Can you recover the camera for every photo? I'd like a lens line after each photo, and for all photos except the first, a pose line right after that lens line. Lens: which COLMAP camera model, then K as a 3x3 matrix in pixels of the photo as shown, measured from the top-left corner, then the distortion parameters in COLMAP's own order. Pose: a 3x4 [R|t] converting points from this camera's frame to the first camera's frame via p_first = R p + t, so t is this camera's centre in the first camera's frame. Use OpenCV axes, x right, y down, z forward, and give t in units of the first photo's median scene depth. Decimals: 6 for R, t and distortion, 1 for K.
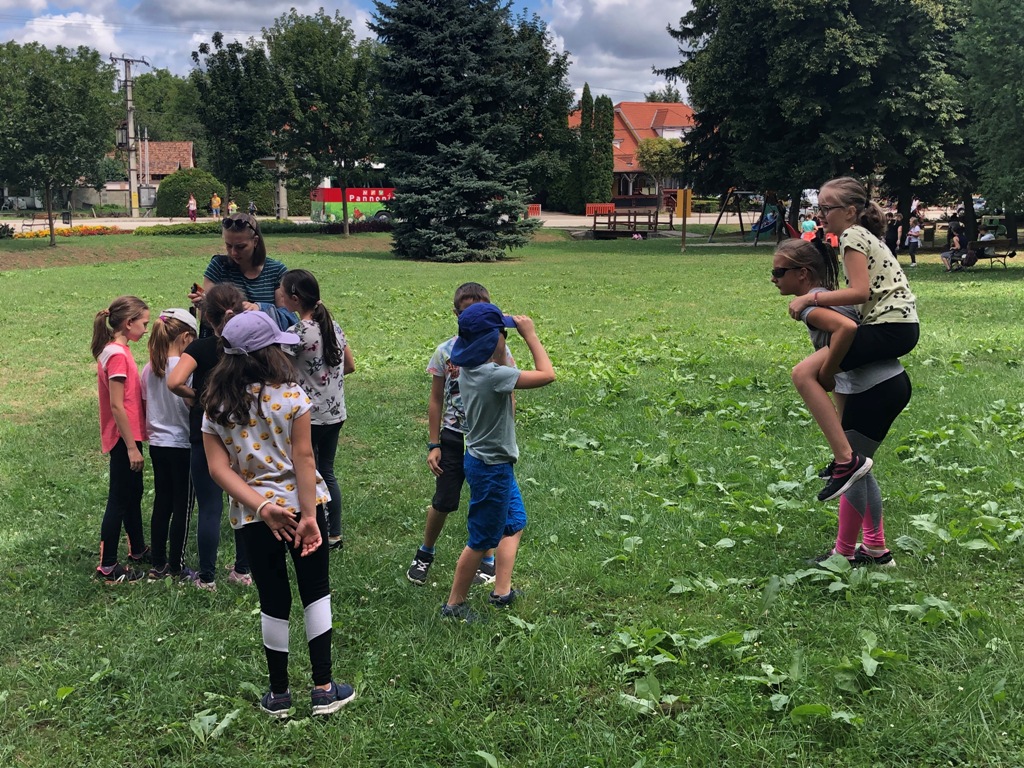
lens RADIAL K [[1235.0, 0, 512.0], [0, 1235.0, 384.0], [0, 0, 1]] dist [0.027036, -0.056157]
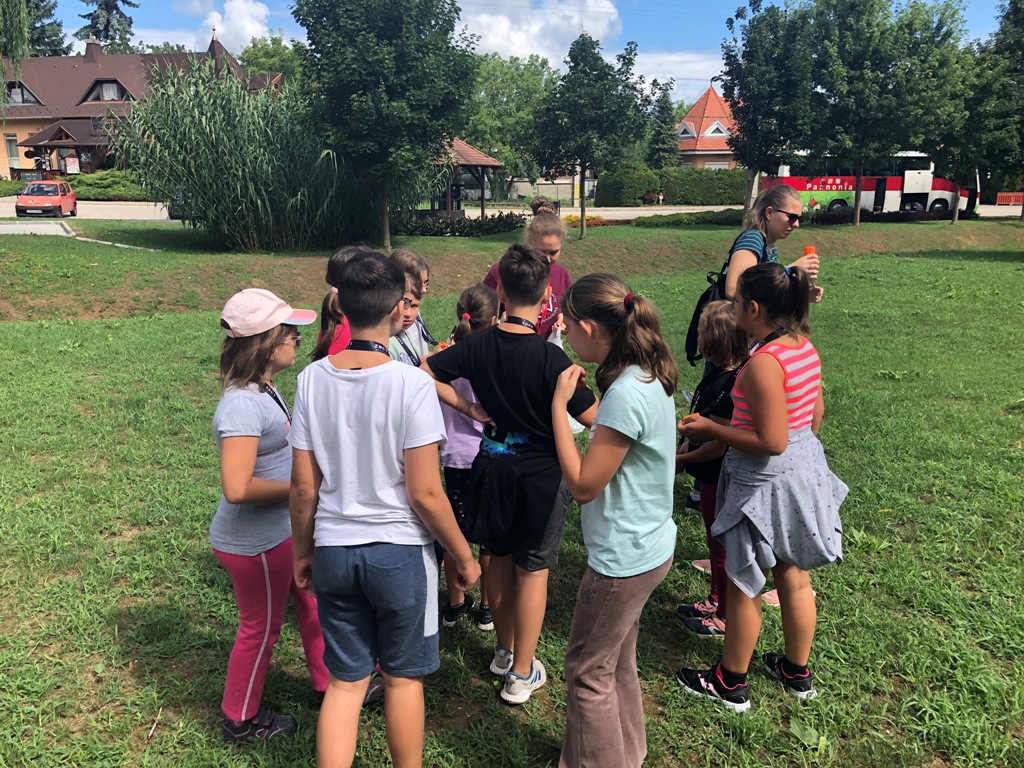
lens RADIAL K [[840.4, 0, 516.9], [0, 840.4, 376.7], [0, 0, 1]] dist [0.008686, -0.007371]
pose [[0.966677, 0.050087, -0.251052, -0.178703], [-0.033525, 0.996996, 0.069822, -0.036844], [0.253795, -0.059079, 0.965452, 0.272948]]
